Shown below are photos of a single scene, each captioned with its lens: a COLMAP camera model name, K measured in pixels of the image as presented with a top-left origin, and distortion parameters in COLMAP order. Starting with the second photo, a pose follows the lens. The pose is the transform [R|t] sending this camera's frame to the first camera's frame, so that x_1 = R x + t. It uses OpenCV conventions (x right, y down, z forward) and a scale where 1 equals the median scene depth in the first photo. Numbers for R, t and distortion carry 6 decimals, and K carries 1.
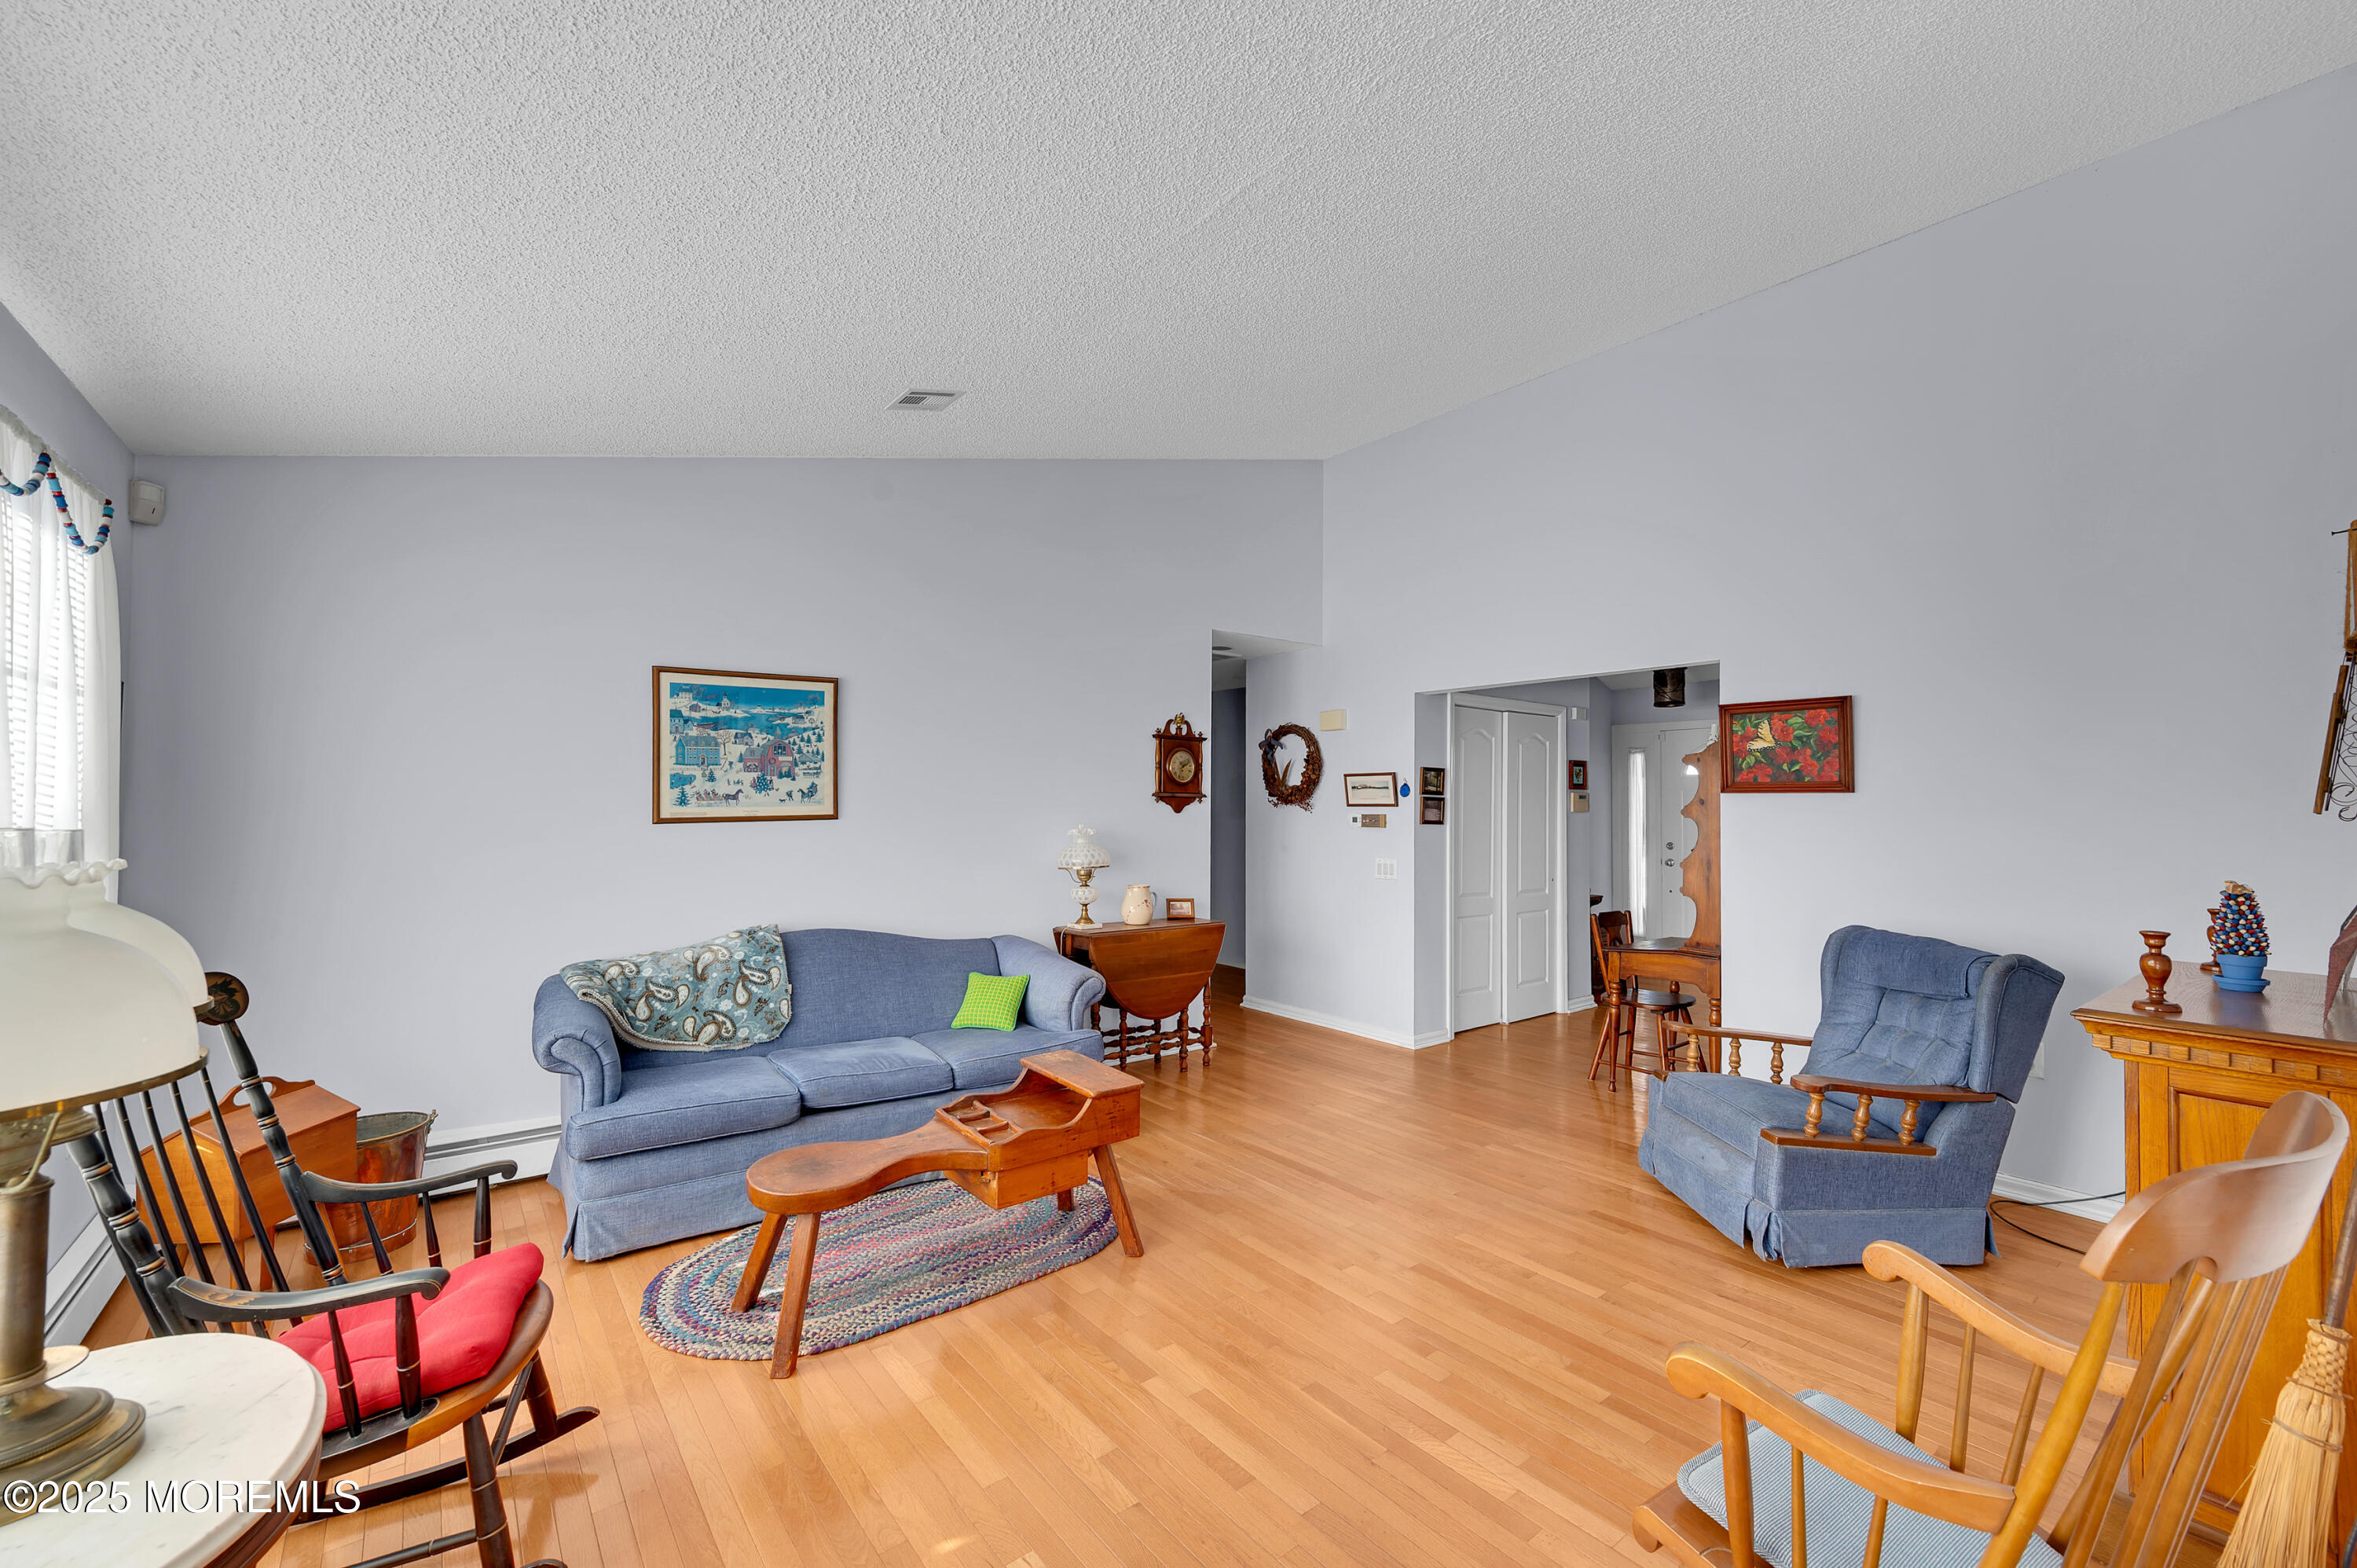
lens RADIAL K [[940.0, 0, 1181.0], [0, 940.0, 792.2], [0, 0, 1]] dist [-0.001041, 0.000691]
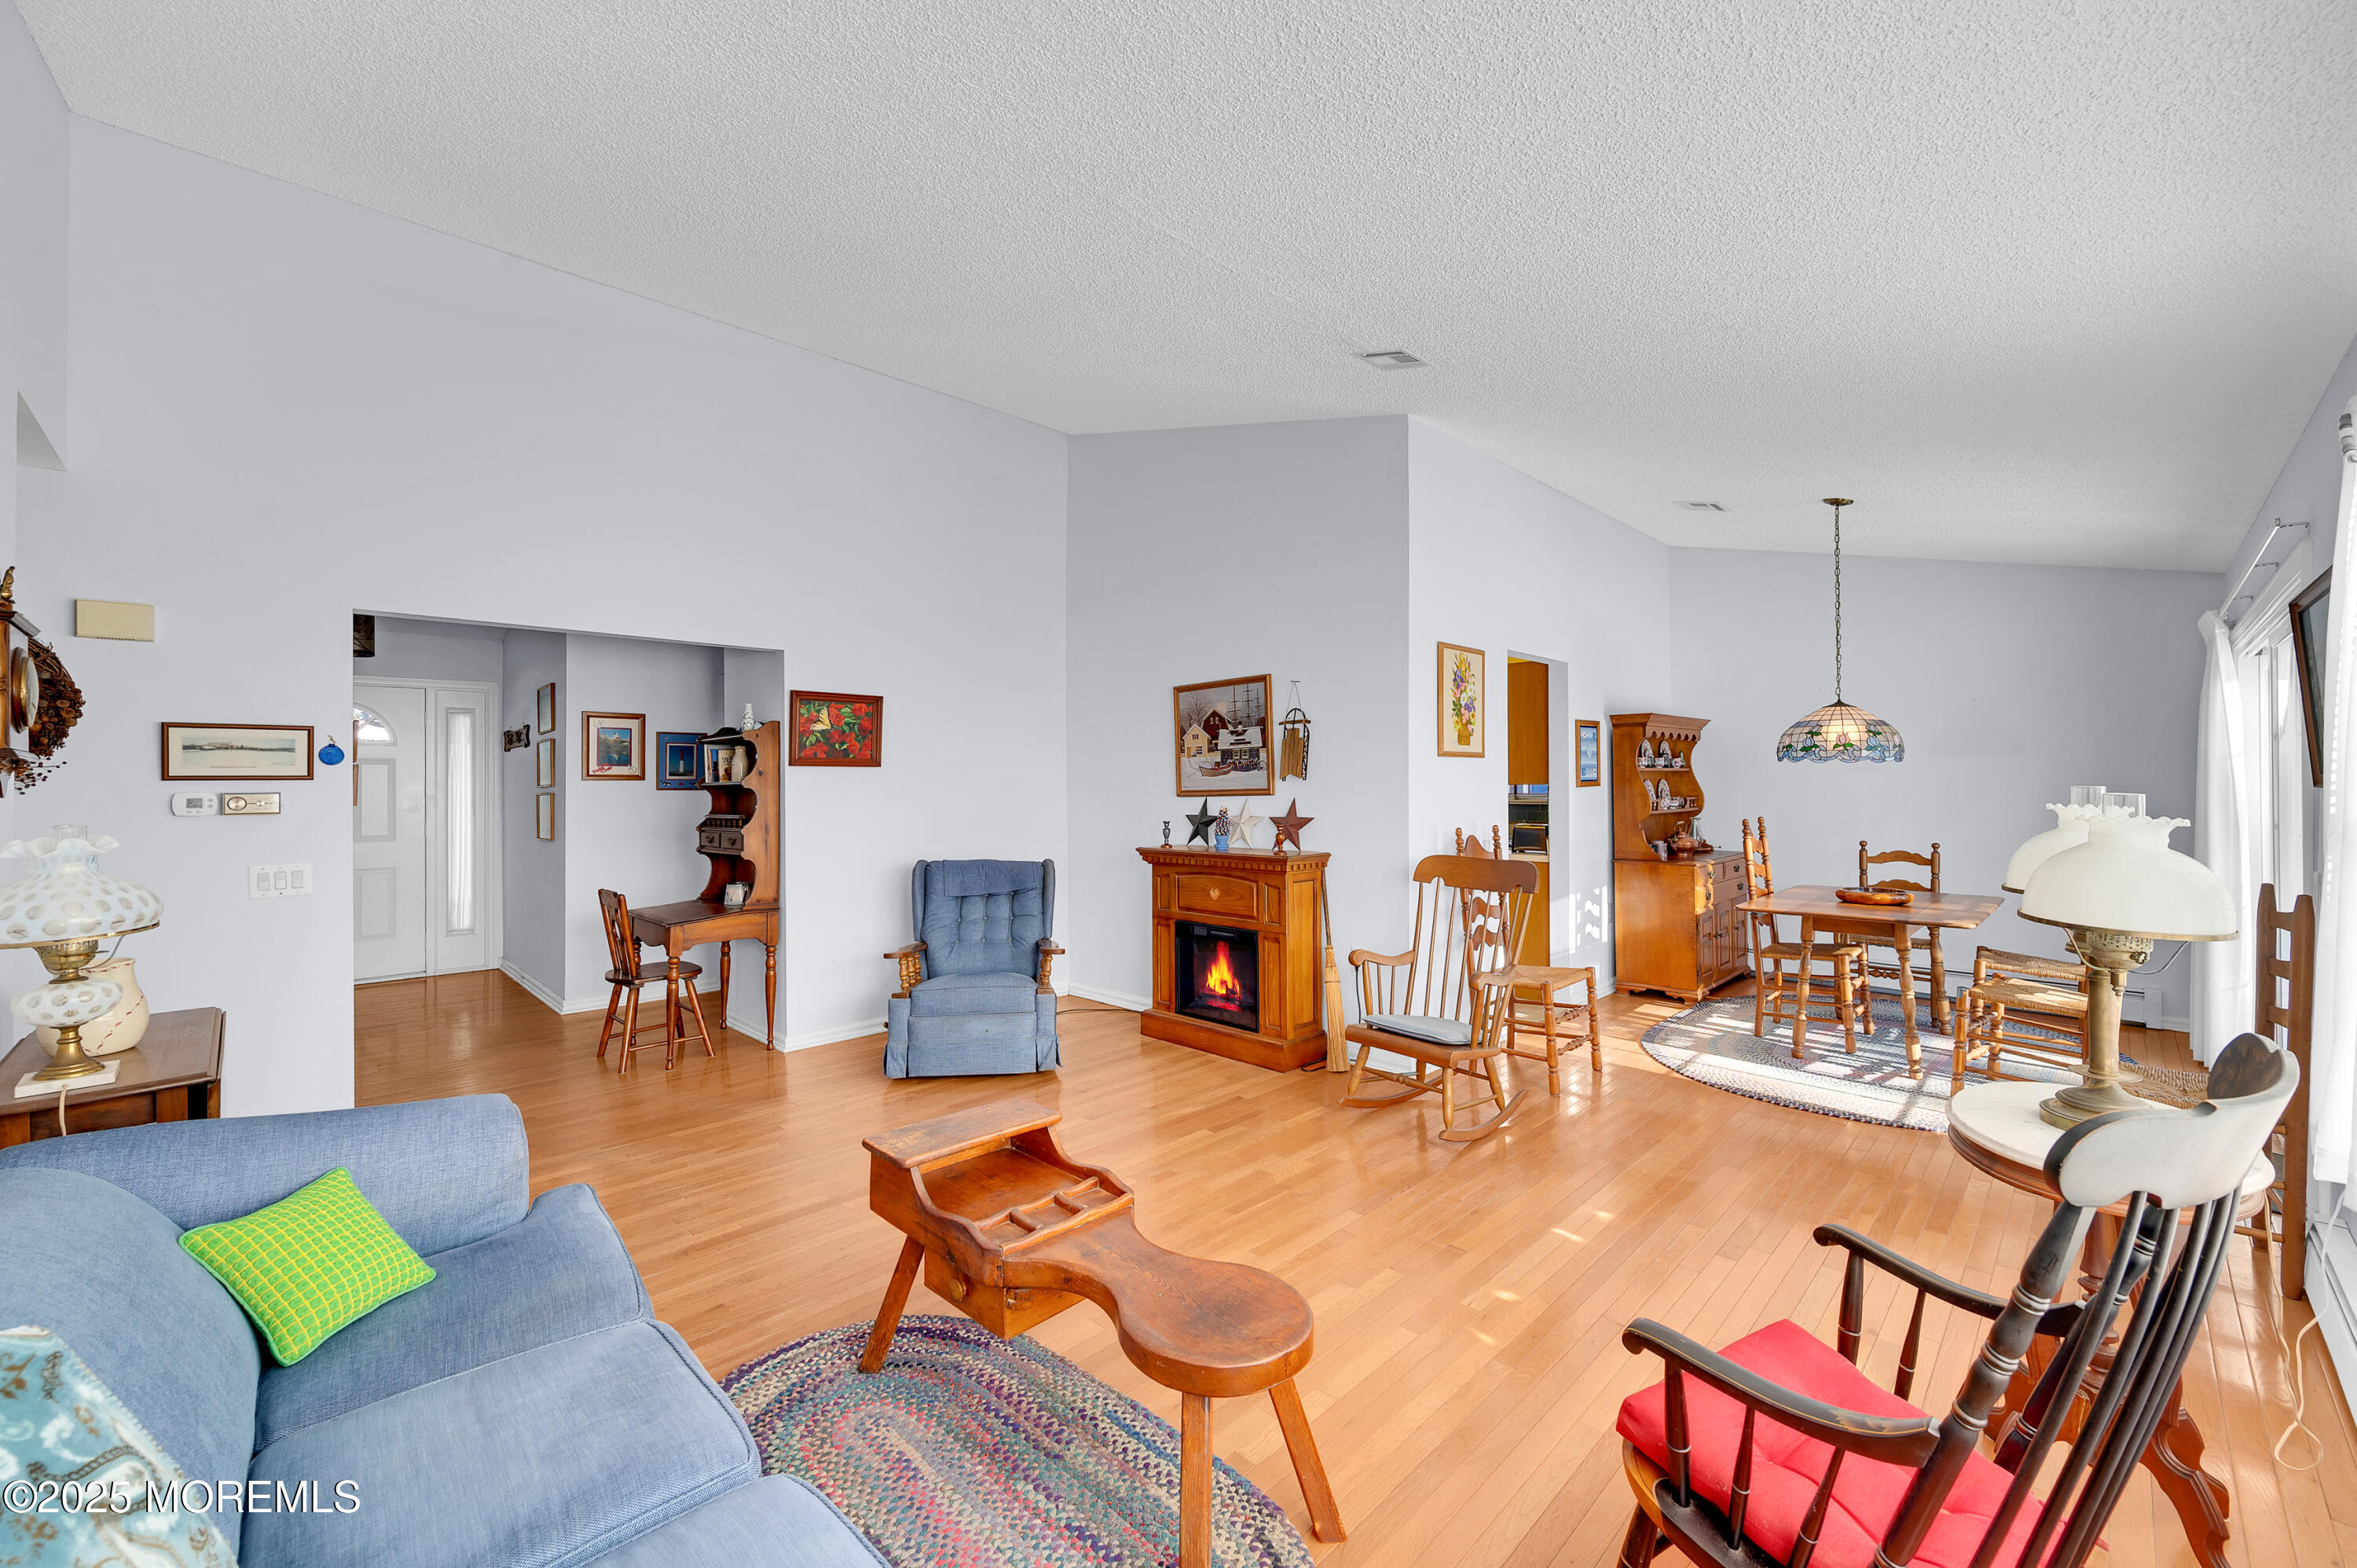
lens RADIAL K [[940.0, 0, 1165.1], [0, 940.0, 769.6], [0, 0, 1]] dist [-0.001041, 0.000691]
pose [[-0.104060, 0.005862, 0.994554, -0.646739], [-0.010209, 0.999924, -0.006962, 0.009250], [-0.994519, -0.010878, -0.103992, 0.678737]]
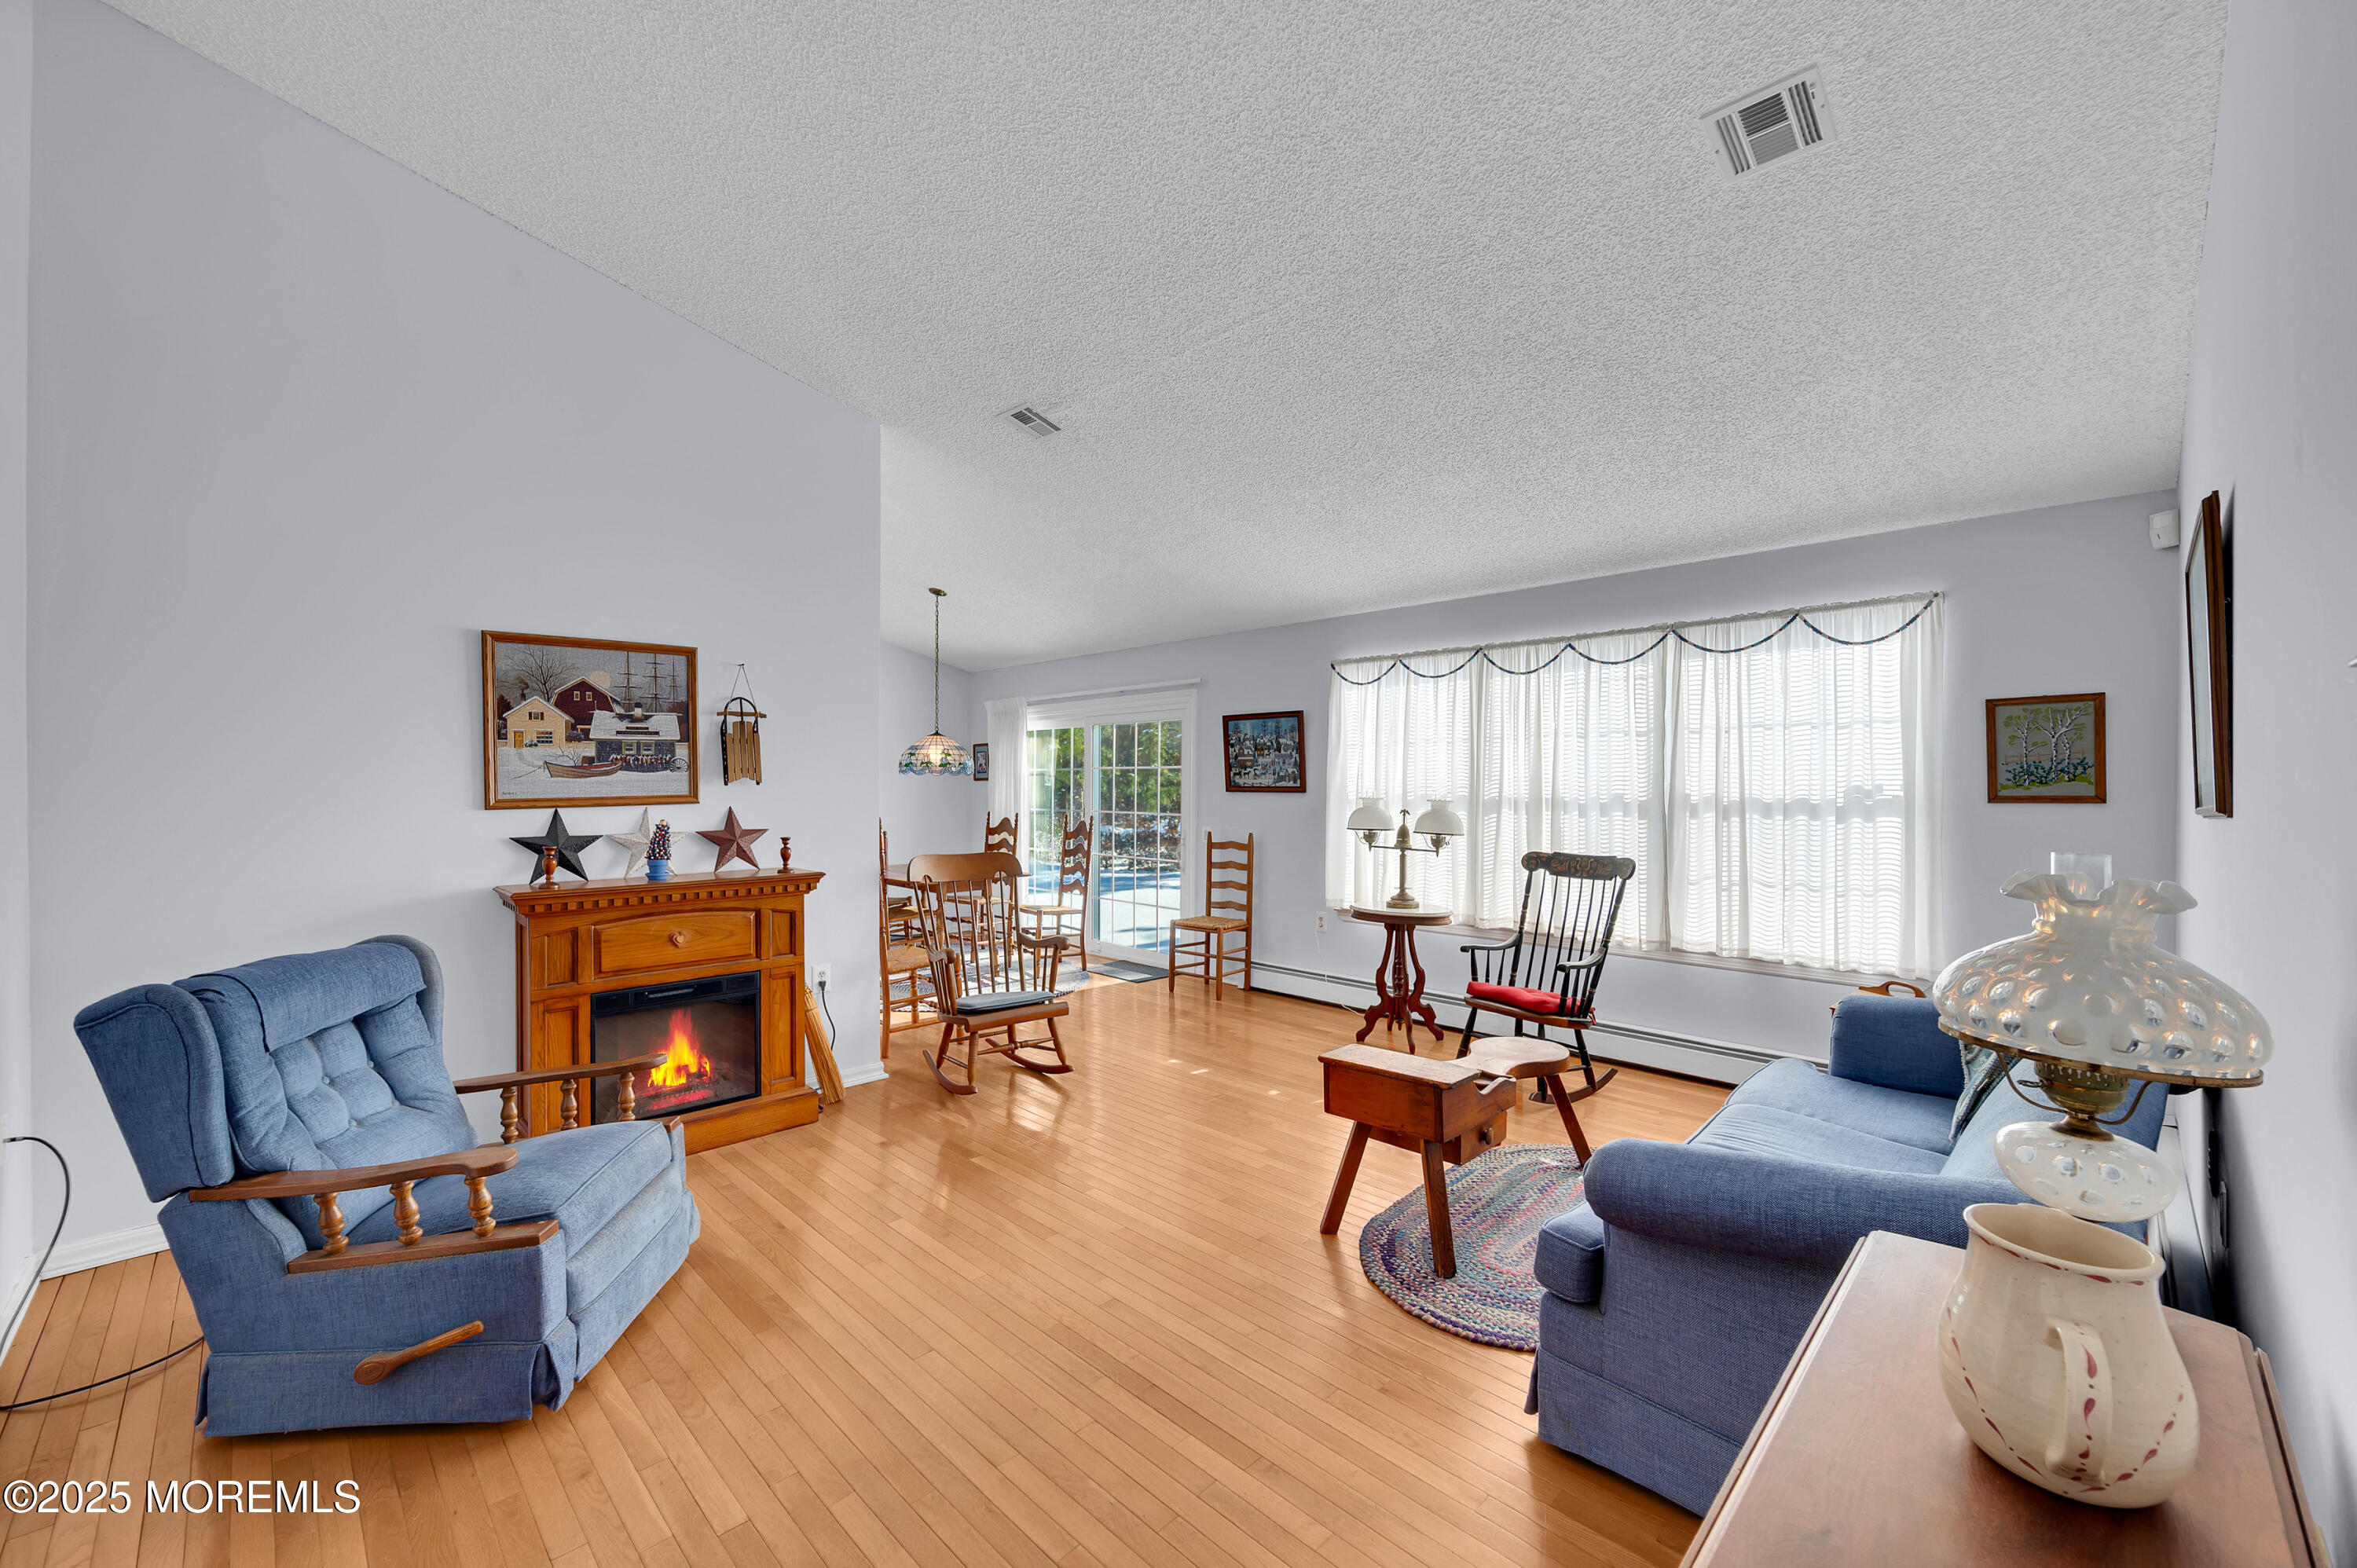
lens RADIAL K [[940.0, 0, 1182.1], [0, 940.0, 792.1], [0, 0, 1]] dist [-0.001041, 0.000691]
pose [[-0.992379, -0.008868, -0.122906, 0.171538], [-0.007805, 0.999928, -0.009129, 0.025497], [0.122978, -0.008100, -0.992376, 1.408027]]
